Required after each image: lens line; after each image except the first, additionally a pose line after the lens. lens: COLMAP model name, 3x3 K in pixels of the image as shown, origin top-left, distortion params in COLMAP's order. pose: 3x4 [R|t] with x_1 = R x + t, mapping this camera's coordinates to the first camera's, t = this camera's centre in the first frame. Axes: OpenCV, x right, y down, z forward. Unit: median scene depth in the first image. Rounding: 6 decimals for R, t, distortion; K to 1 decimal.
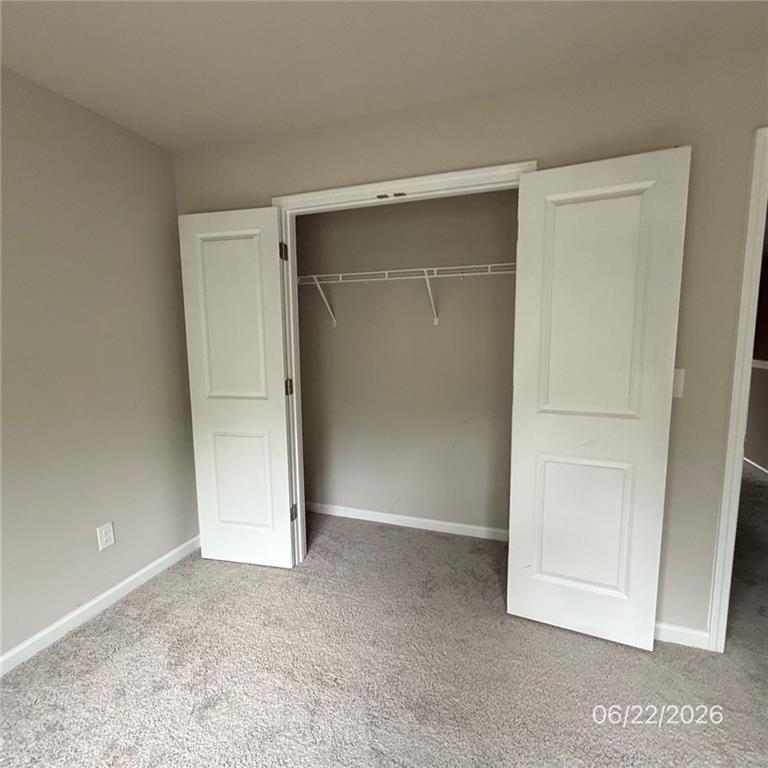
lens RADIAL K [[415.0, 0, 384.4], [0, 415.0, 385.8], [0, 0, 1]] dist [0.002737, 0.003099]
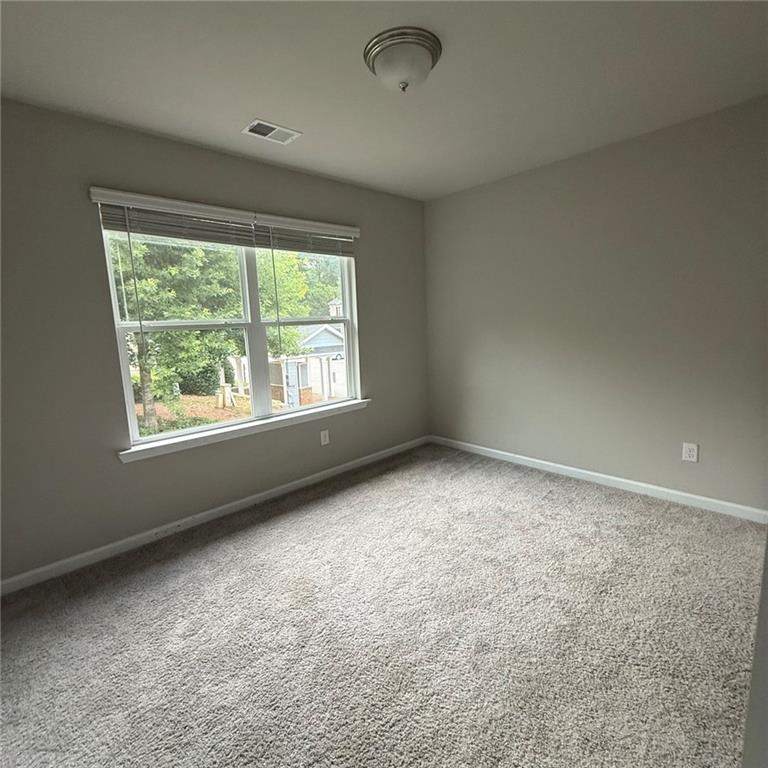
lens RADIAL K [[415.0, 0, 385.5], [0, 415.0, 382.5], [0, 0, 1]] dist [0.002737, 0.003099]
pose [[-0.442492, 0.167021, -0.881082, 0.959542], [-0.065786, 0.973810, 0.217638, -0.084097], [0.894356, 0.154266, -0.419916, 0.724766]]
